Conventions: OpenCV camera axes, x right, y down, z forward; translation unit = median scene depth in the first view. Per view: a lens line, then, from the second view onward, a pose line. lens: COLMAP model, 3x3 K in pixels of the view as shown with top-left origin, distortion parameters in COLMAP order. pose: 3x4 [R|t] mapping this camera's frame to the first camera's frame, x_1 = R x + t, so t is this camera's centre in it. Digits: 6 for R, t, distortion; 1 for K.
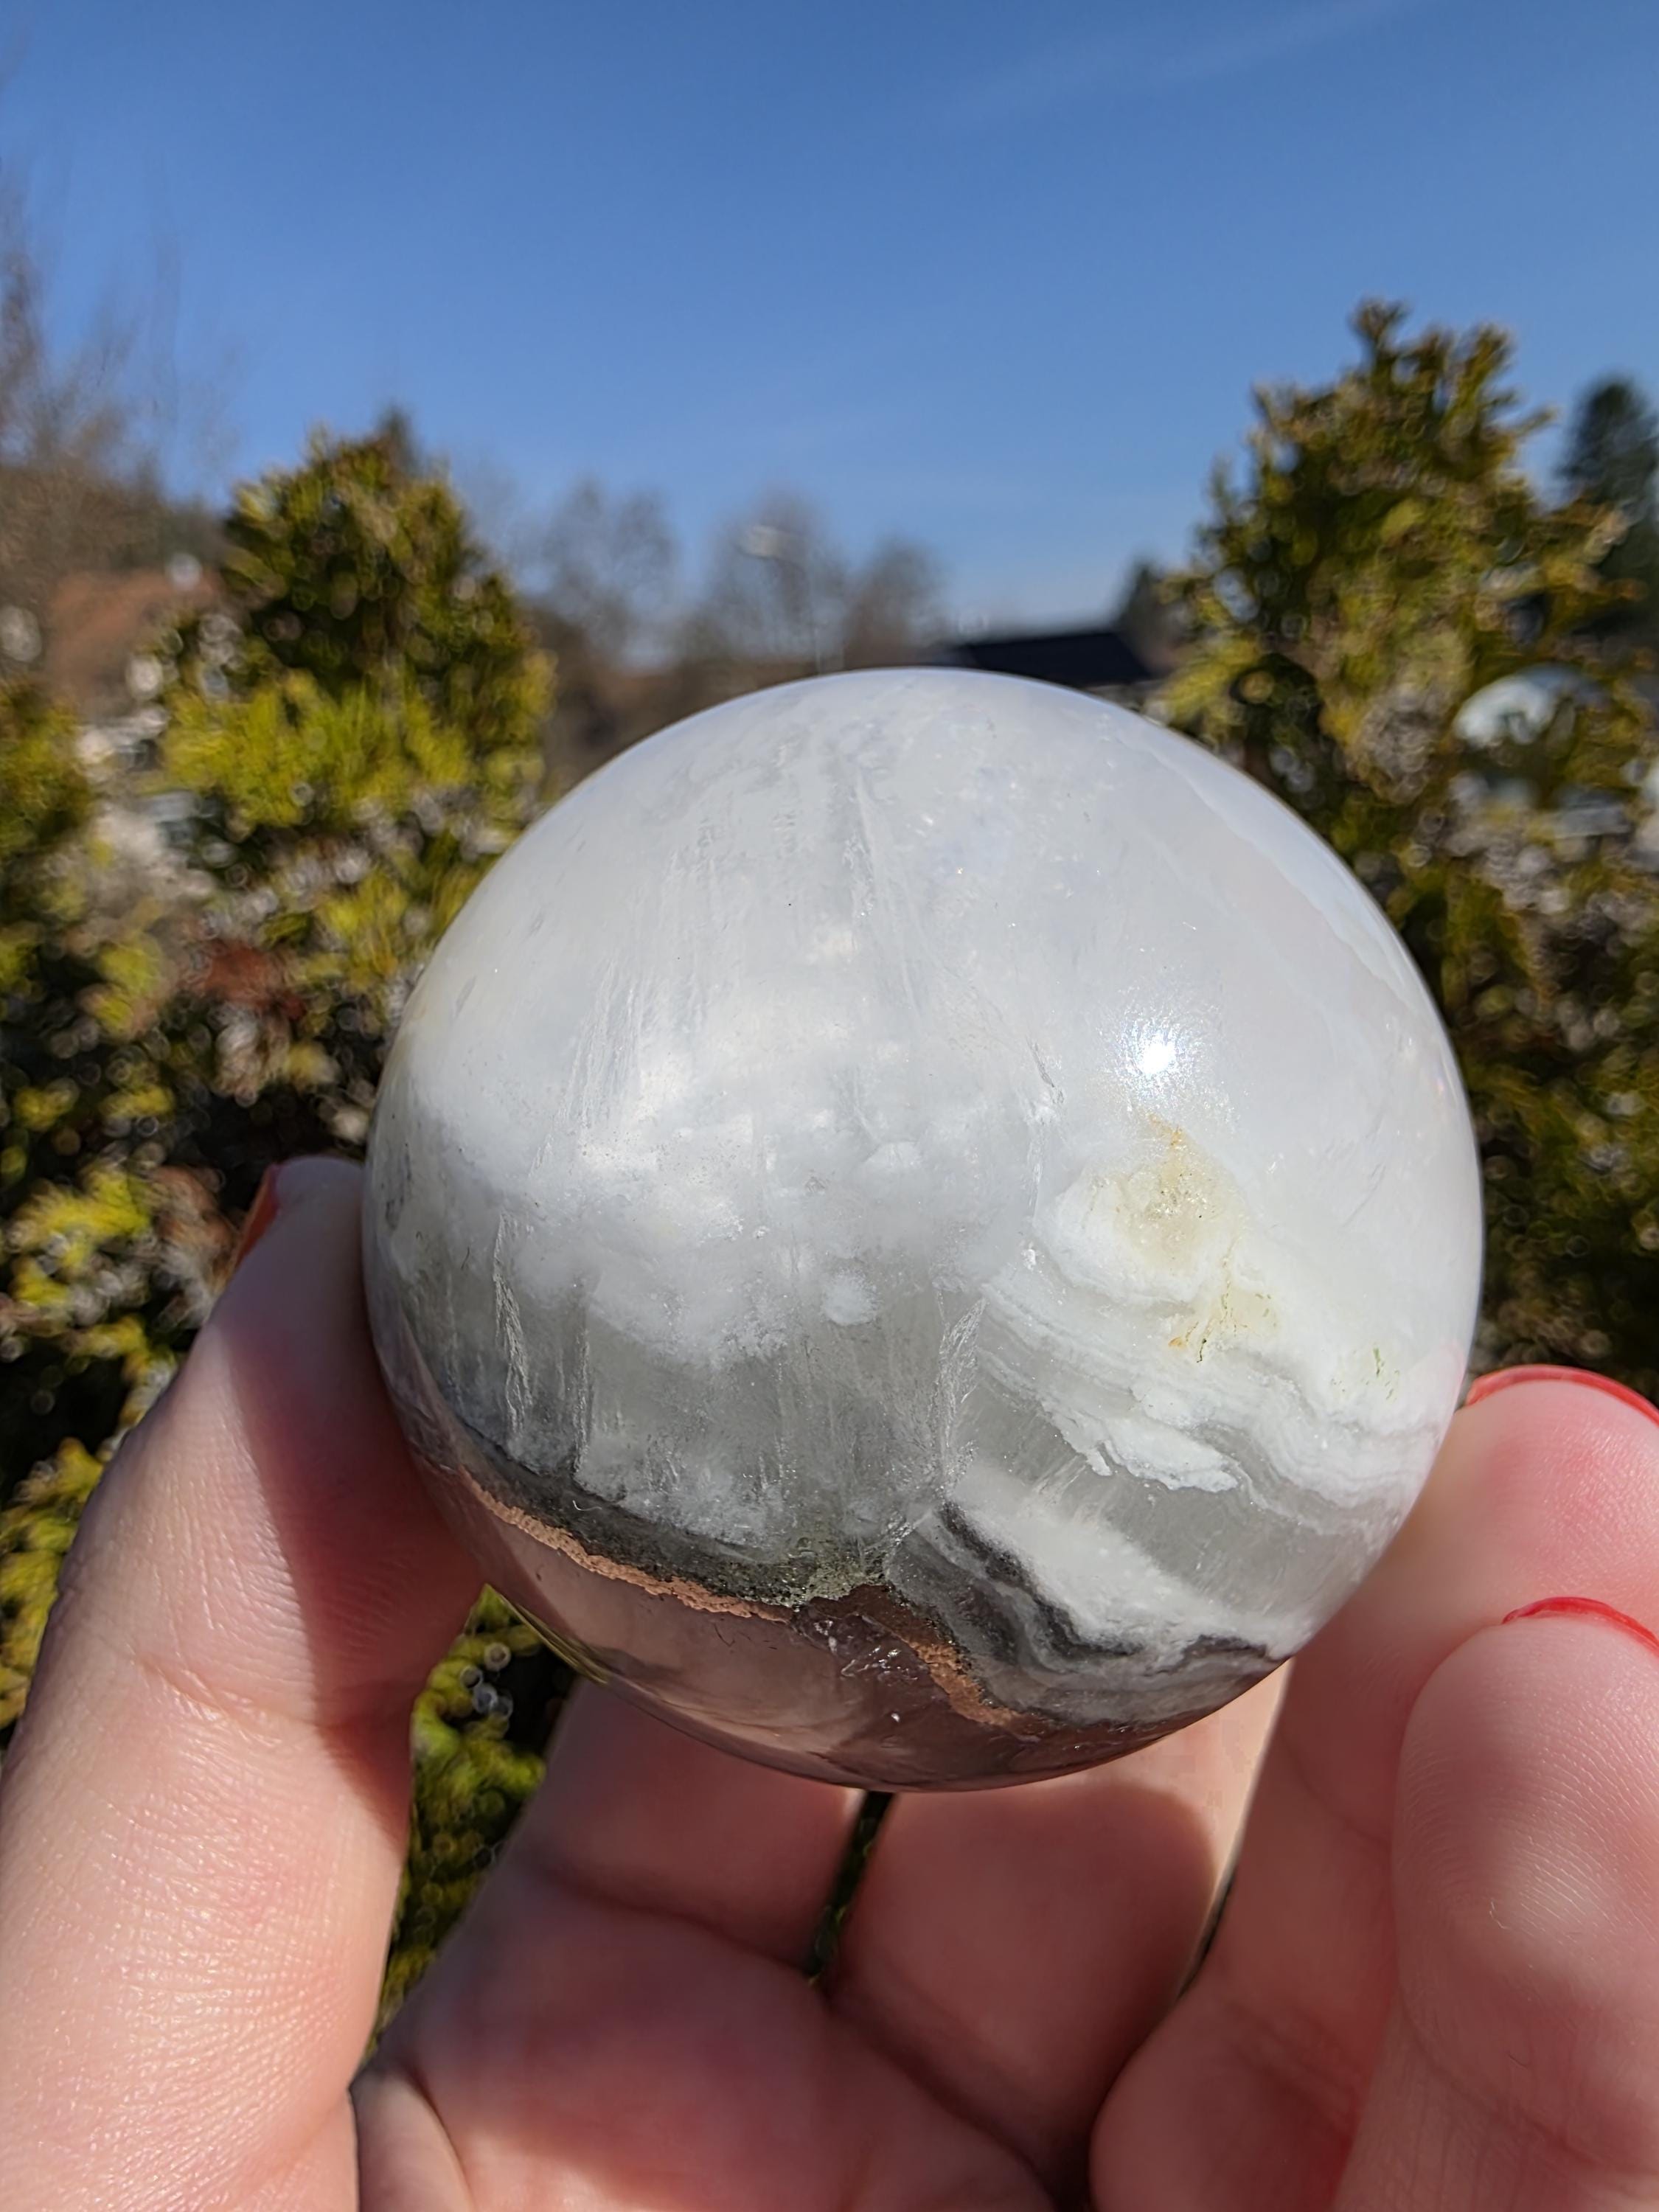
lens RADIAL K [[1399.9, 0, 759.4], [0, 1399.9, 1068.7], [0, 0, 1]] dist [0.005156, 0.002885]
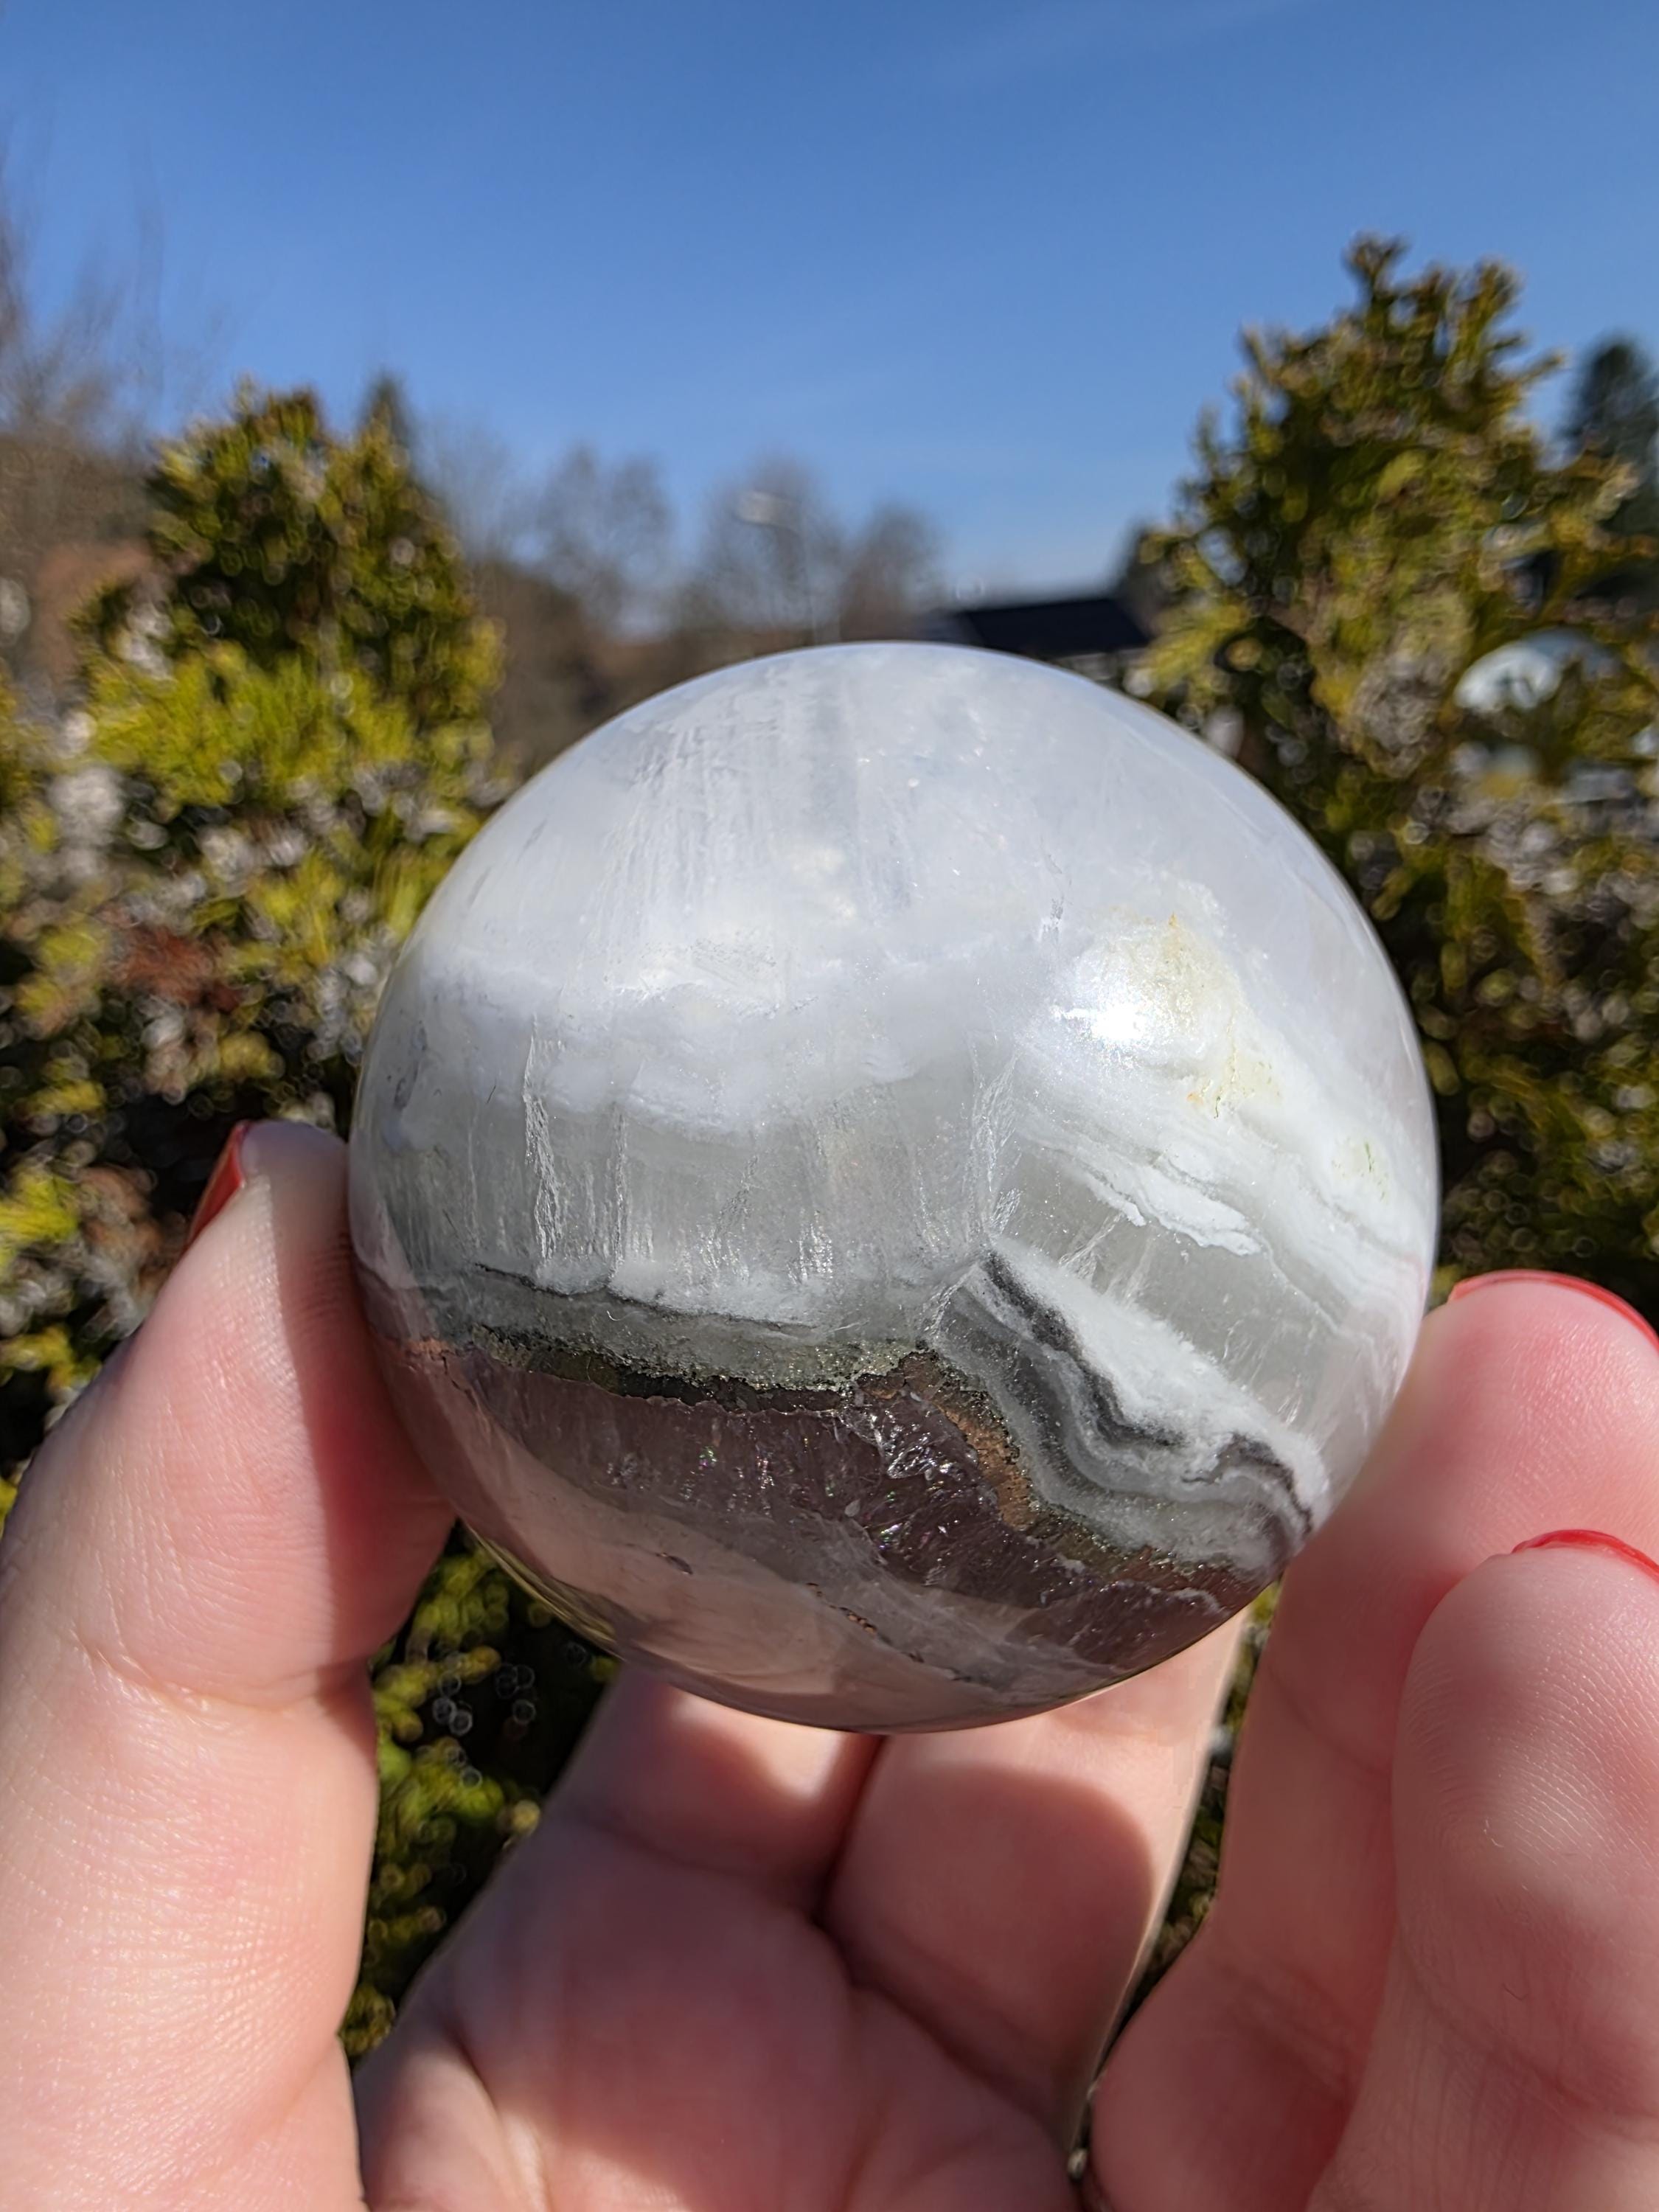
lens RADIAL K [[1400.7, 0, 758.7], [0, 1400.7, 1060.2], [0, 0, 1]] dist [0.006211, -0.000188]
pose [[0.999991, -0.004249, -0.000886, 0.028057], [0.004262, 0.999880, 0.014863, -0.015020], [0.000823, -0.014866, 0.999889, 0.054900]]
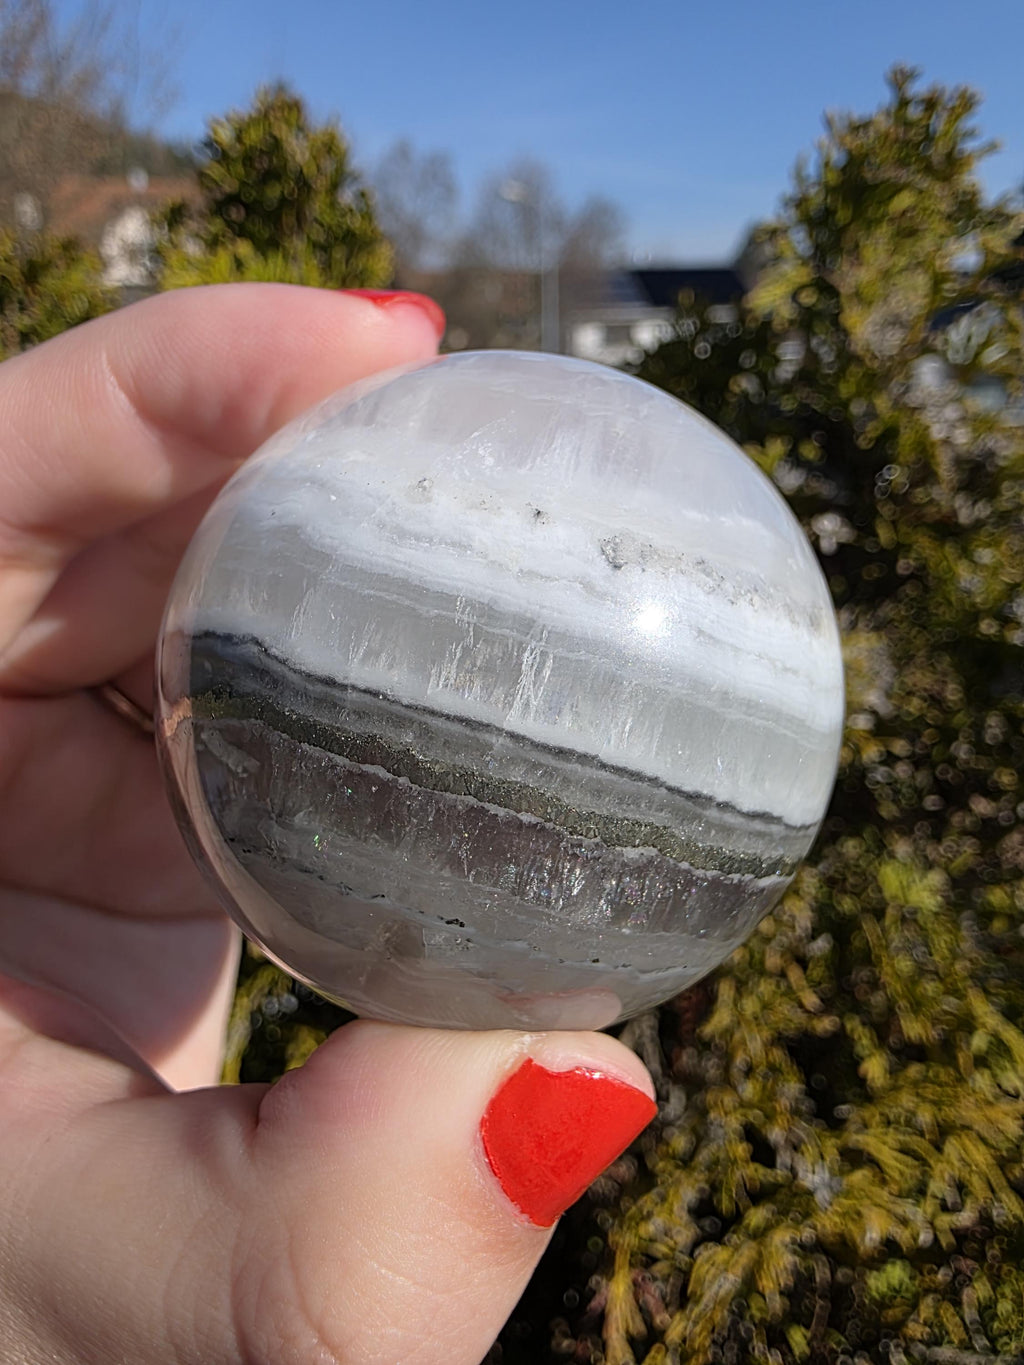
lens RADIAL K [[870.1, 0, 494.0], [0, 870.1, 619.5], [0, 0, 1]] dist [0.004489, -0.000196]
pose [[0.996850, 0.076845, 0.019610, -0.015643], [-0.078384, 0.992274, 0.096167, 0.043837], [-0.012069, -0.097401, 0.995172, -0.086320]]
